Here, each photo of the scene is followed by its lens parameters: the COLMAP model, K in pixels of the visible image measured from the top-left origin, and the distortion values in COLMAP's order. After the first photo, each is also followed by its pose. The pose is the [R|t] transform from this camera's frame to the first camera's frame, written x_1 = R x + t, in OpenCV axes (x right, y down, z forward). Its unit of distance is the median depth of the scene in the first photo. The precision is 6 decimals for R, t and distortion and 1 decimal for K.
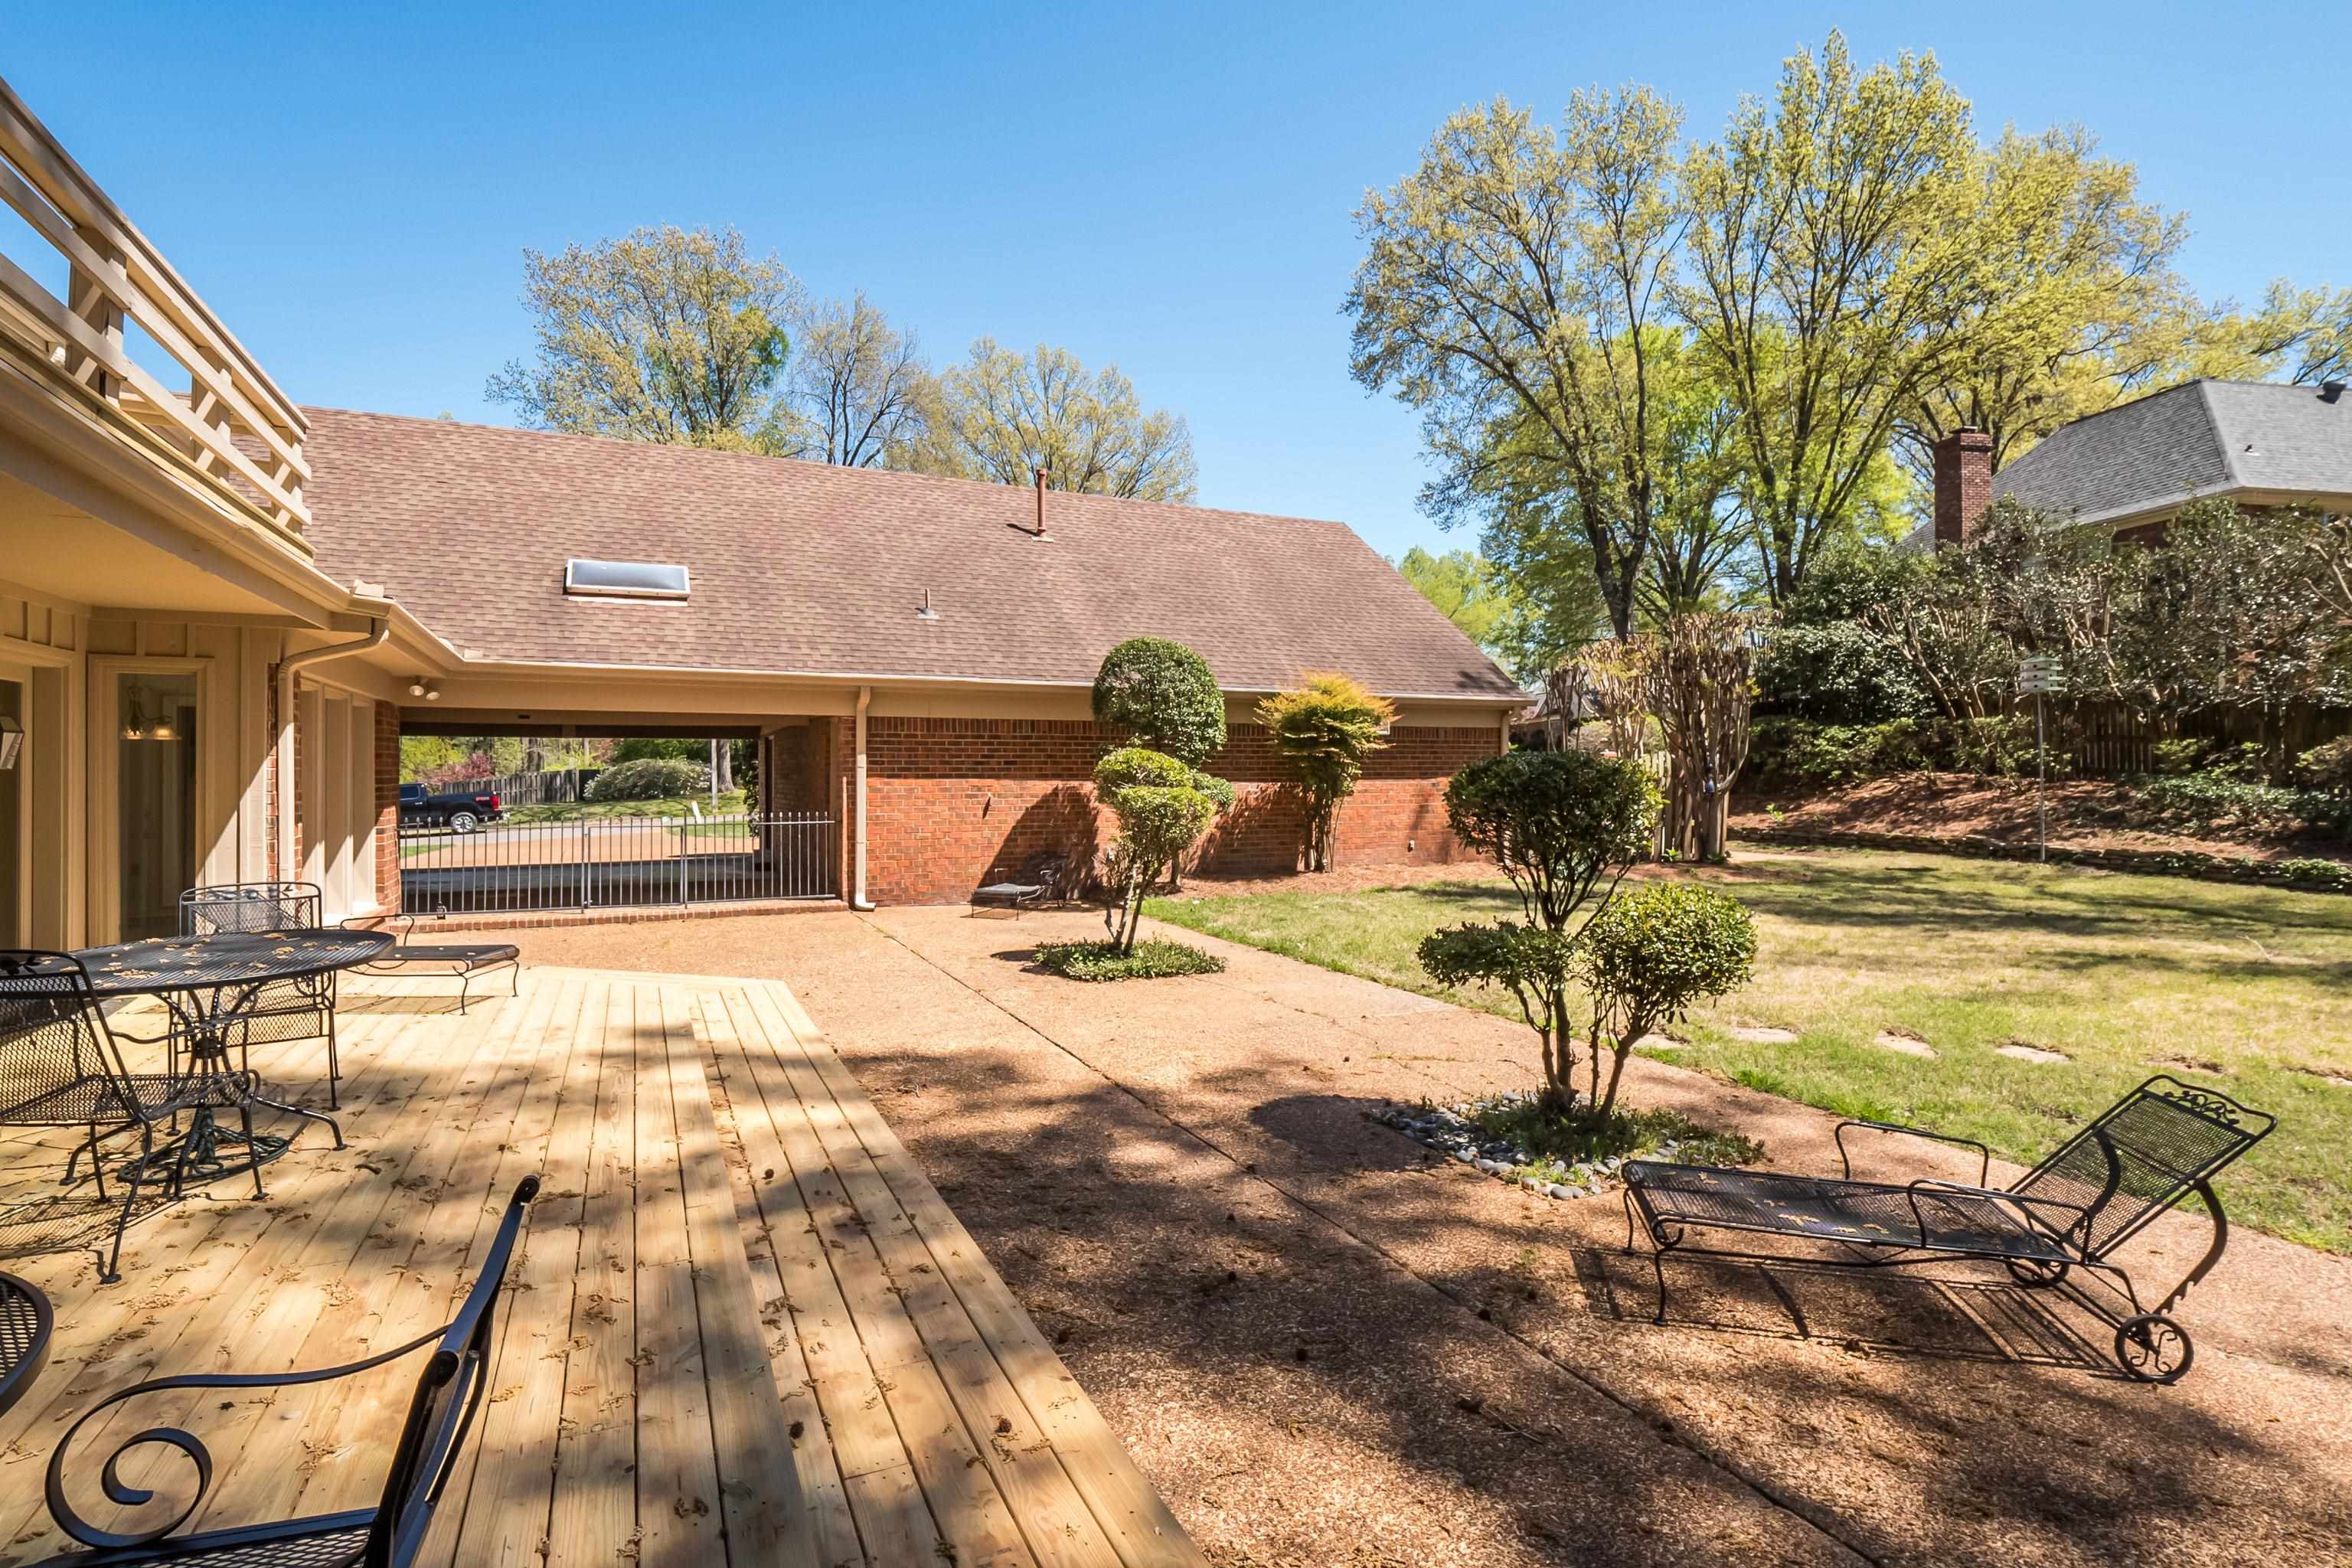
lens RADIAL K [[1125.6, 0, 1172.5], [0, 1125.6, 781.6], [0, 0, 1]] dist [-0.005166, 0.000733]
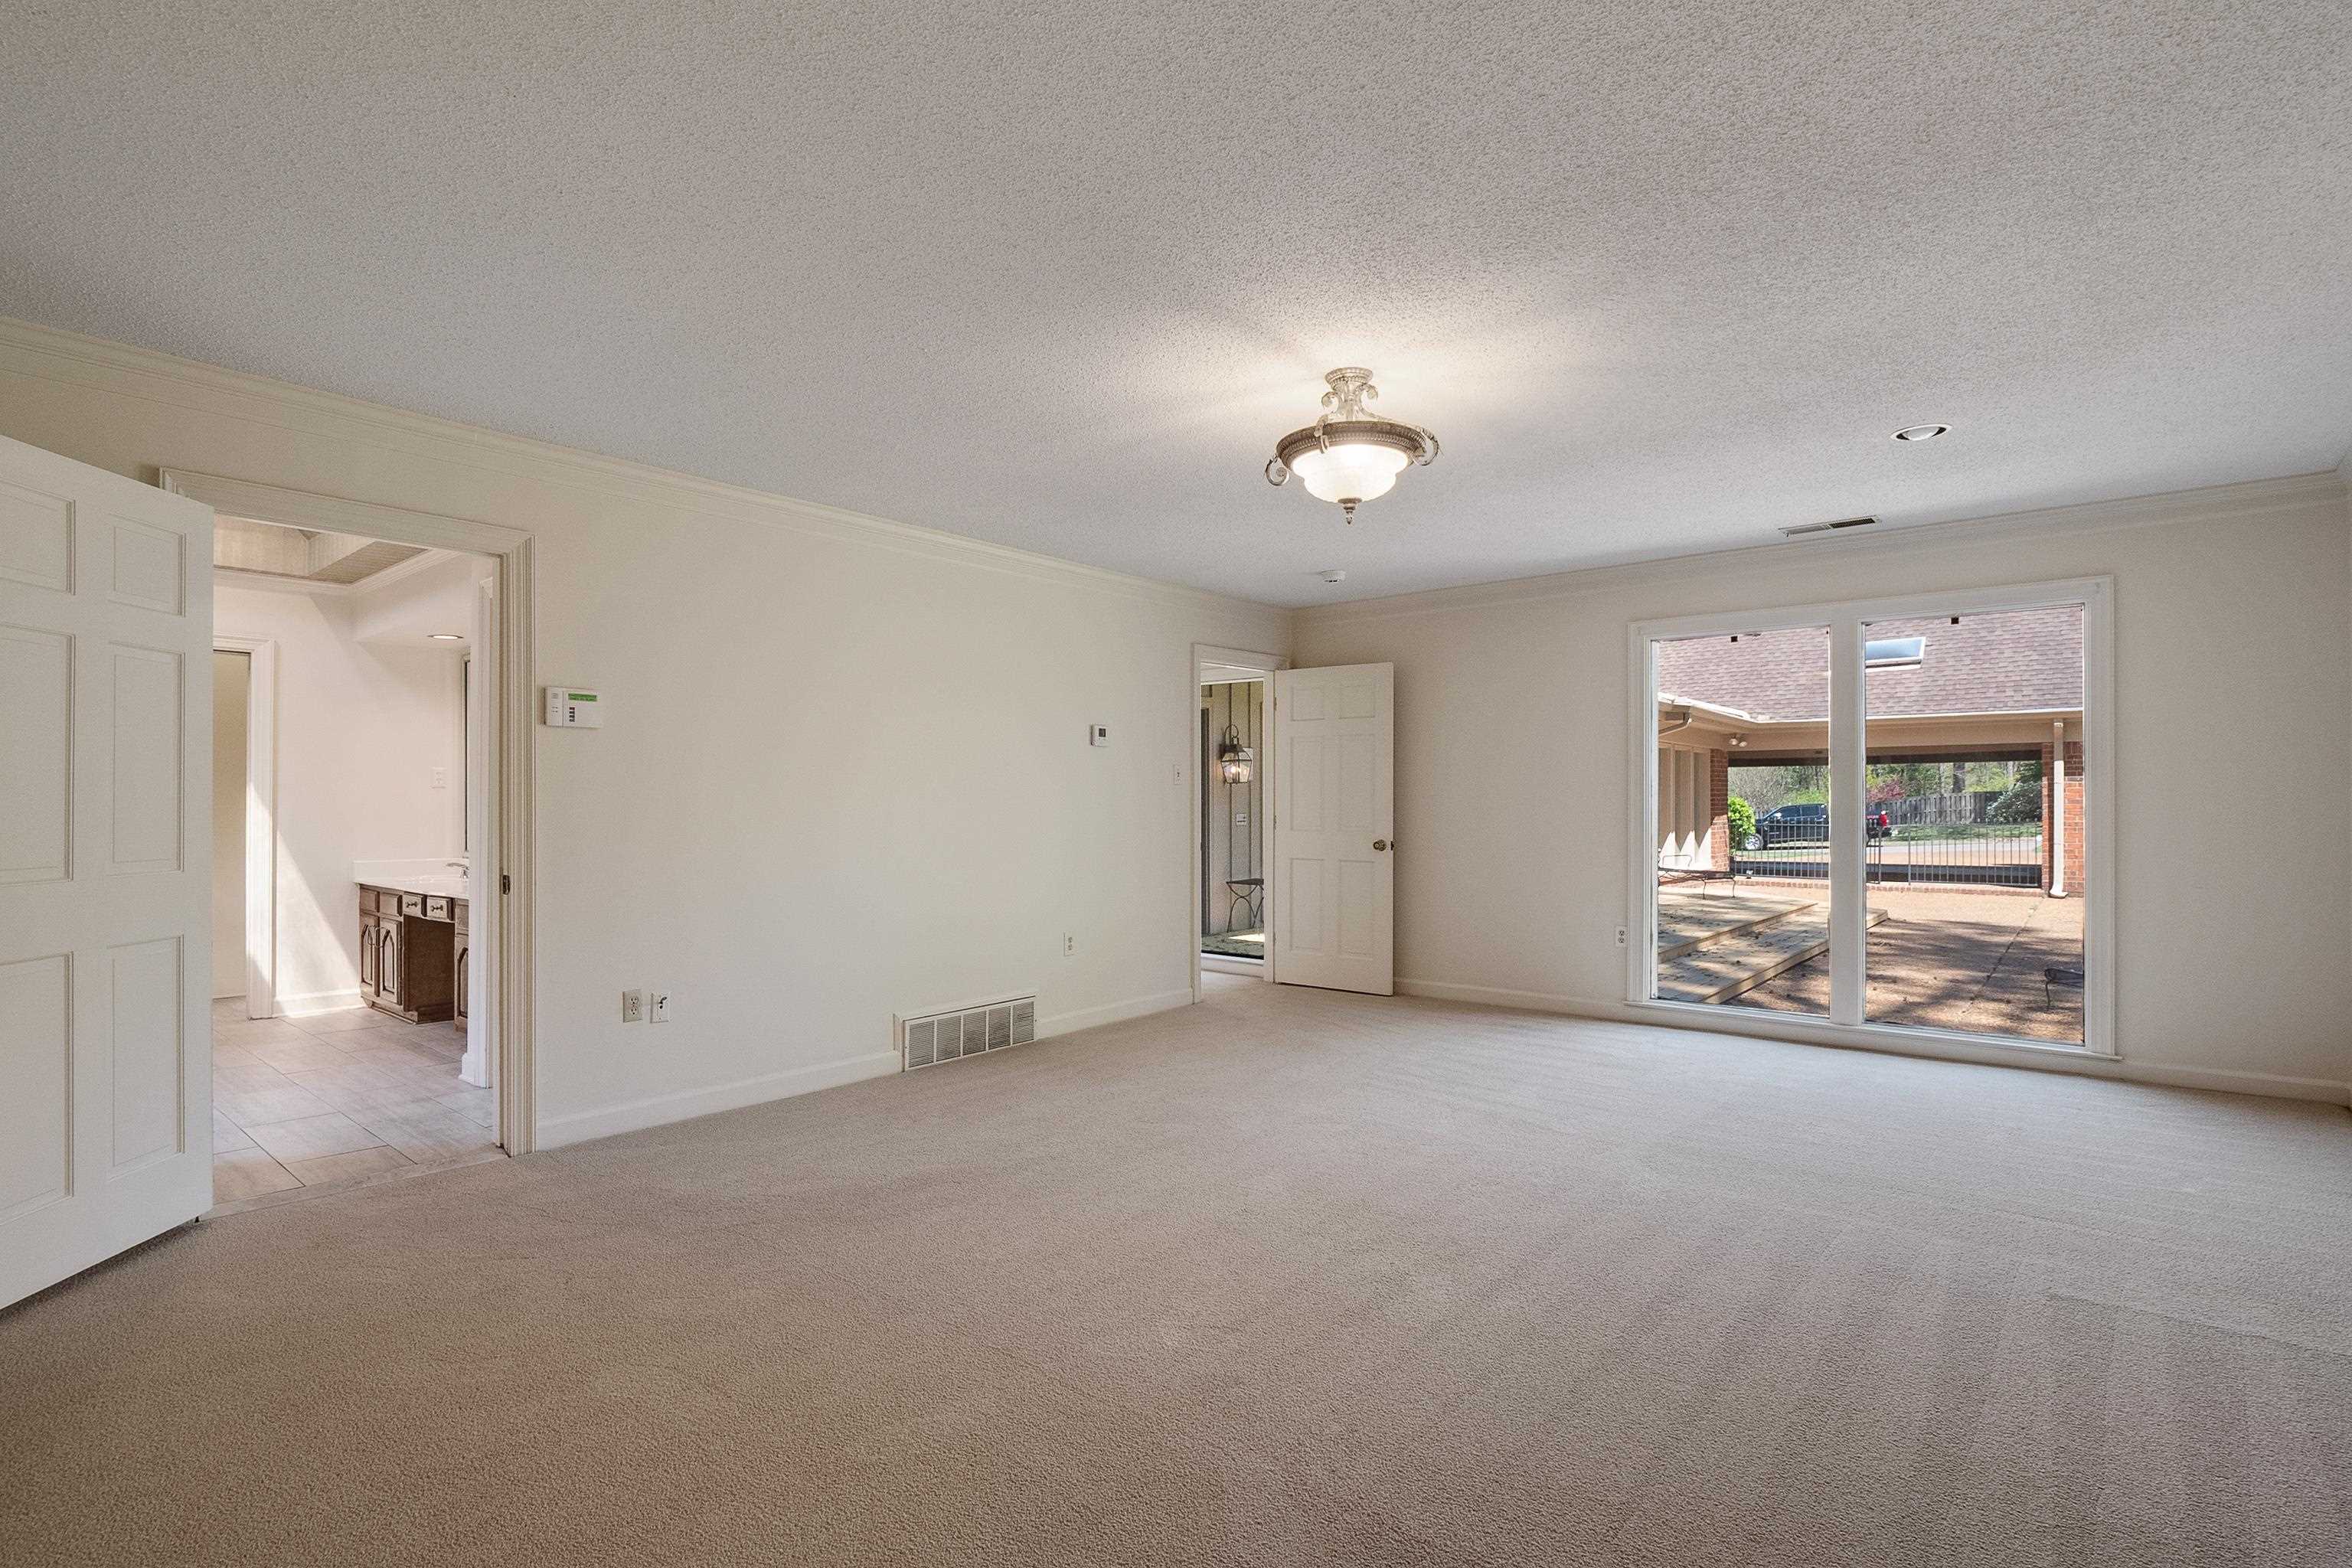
lens RADIAL K [[1125.6, 0, 1172.5], [0, 1125.6, 781.6], [0, 0, 1]] dist [-0.005166, 0.000733]
pose [[0.416321, -0.015716, -0.909082, 0.312582], [-0.003798, 0.999812, -0.019024, 0.009023], [0.909210, 0.011372, 0.416183, -0.288673]]
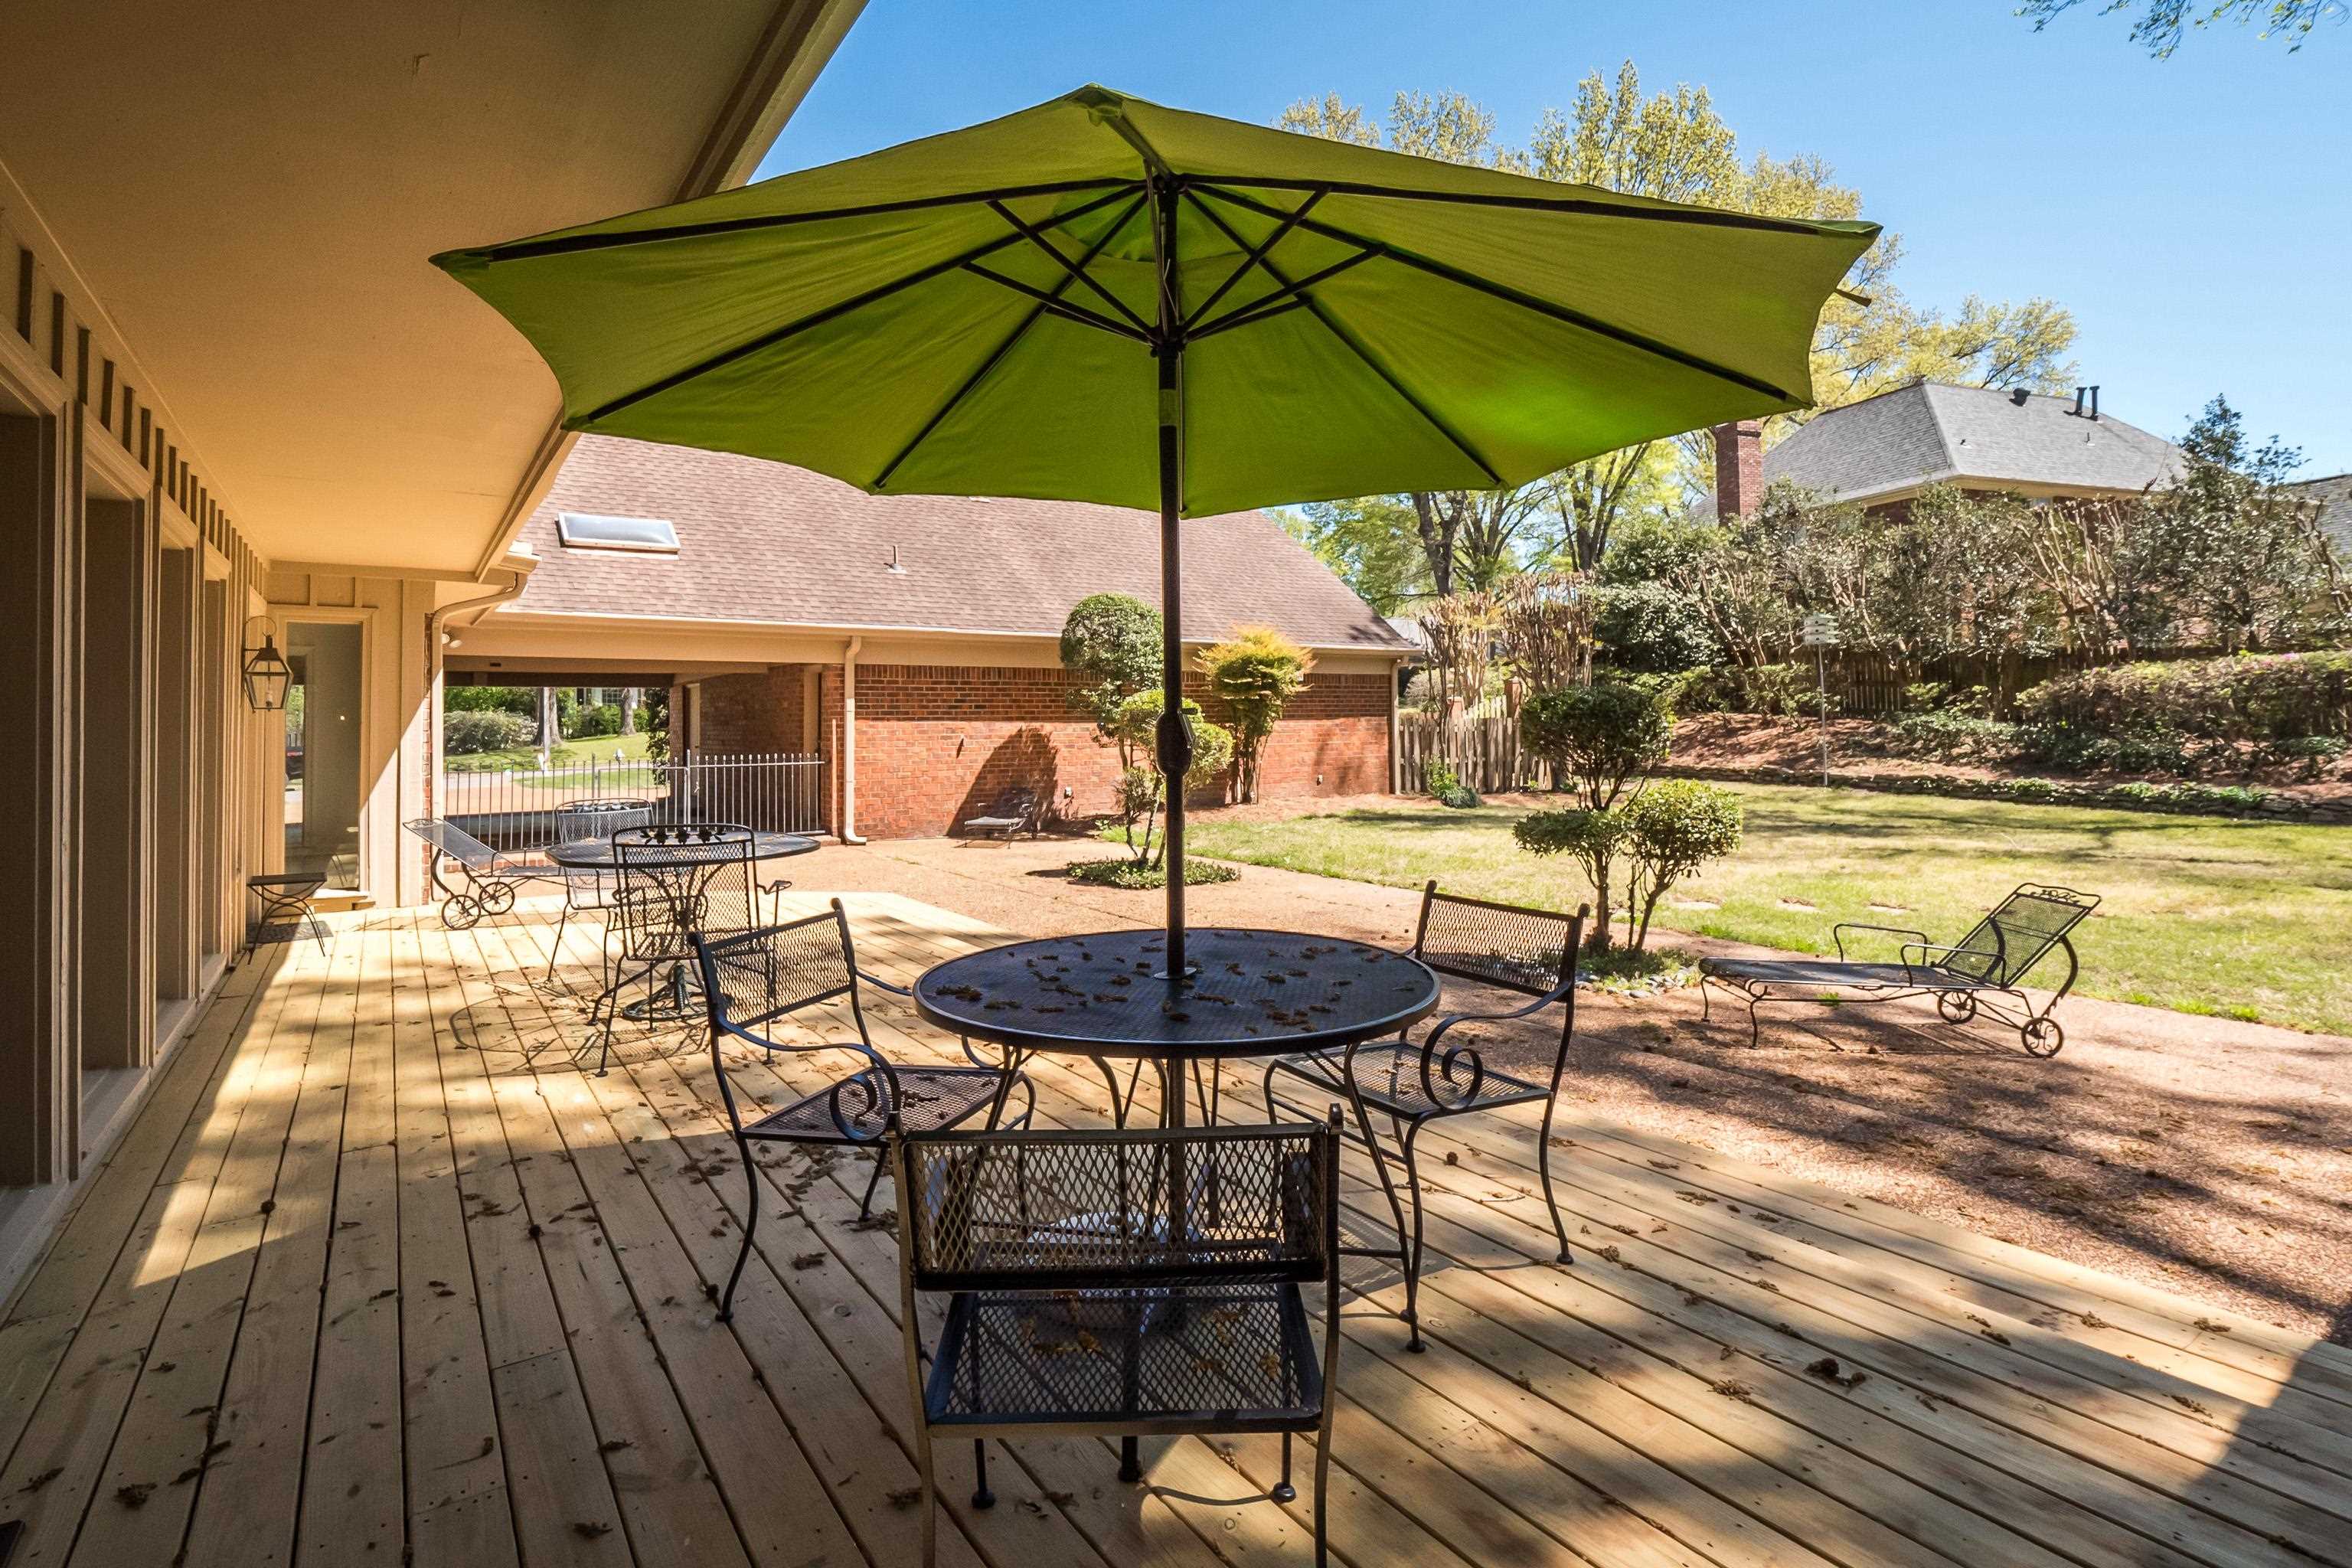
lens RADIAL K [[1124.7, 0, 1150.5], [0, 1124.7, 704.2], [0, 0, 1]] dist [0.002301, -0.000335]
pose [[0.988784, -0.005487, 0.149251, -0.109330], [0.009155, 0.999672, -0.023899, 0.006376], [-0.149071, 0.024998, 0.988510, -0.075206]]
